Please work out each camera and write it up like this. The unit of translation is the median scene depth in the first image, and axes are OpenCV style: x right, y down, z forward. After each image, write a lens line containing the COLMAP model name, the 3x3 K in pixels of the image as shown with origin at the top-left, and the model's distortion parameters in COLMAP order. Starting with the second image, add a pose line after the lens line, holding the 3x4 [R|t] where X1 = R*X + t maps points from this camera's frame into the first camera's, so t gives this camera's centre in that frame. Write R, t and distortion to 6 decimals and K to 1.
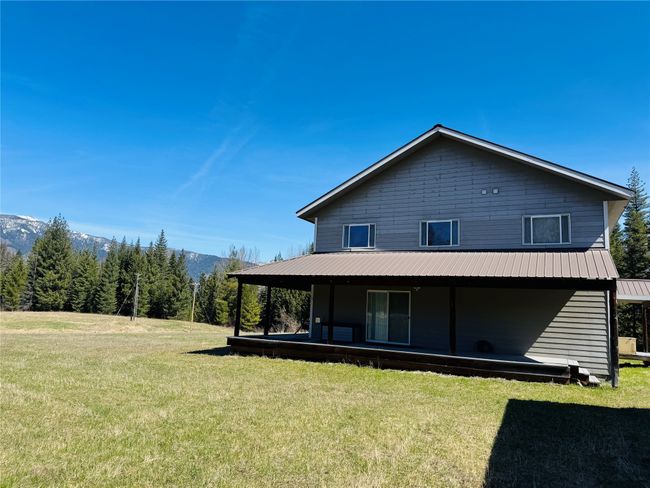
lens RADIAL K [[450.9, 0, 323.6], [0, 450.9, 245.4], [0, 0, 1]] dist [0.052490, -0.028187]
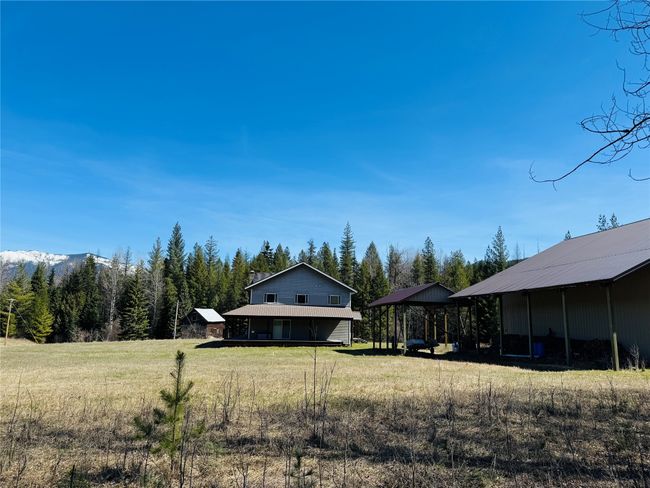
lens RADIAL K [[450.9, 0, 329.7], [0, 450.9, 240.0], [0, 0, 1]] dist [0.052490, -0.028187]
pose [[0.820875, 0.071445, 0.566622, -1.118090], [-0.066034, 0.997363, -0.030093, -0.292790], [-0.567278, -0.012714, 0.823428, -1.300464]]
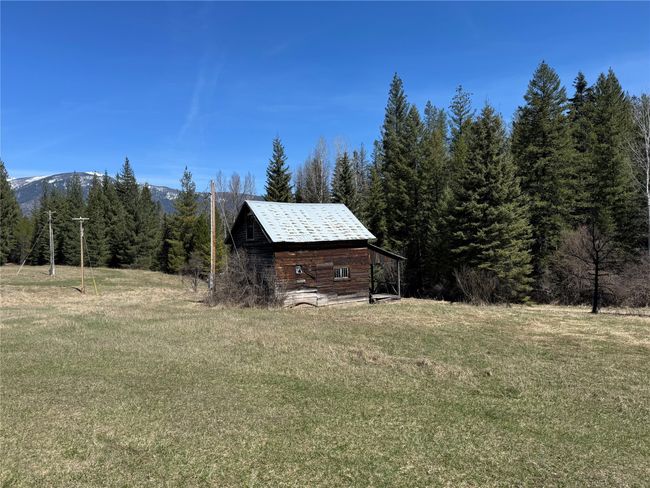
lens RADIAL K [[450.9, 0, 326.3], [0, 450.9, 242.2], [0, 0, 1]] dist [0.052490, -0.028187]
pose [[0.991641, -0.062684, -0.112776, 0.505478], [0.077523, 0.988158, 0.132414, 0.214504], [0.103140, -0.140050, 0.984758, 1.394105]]
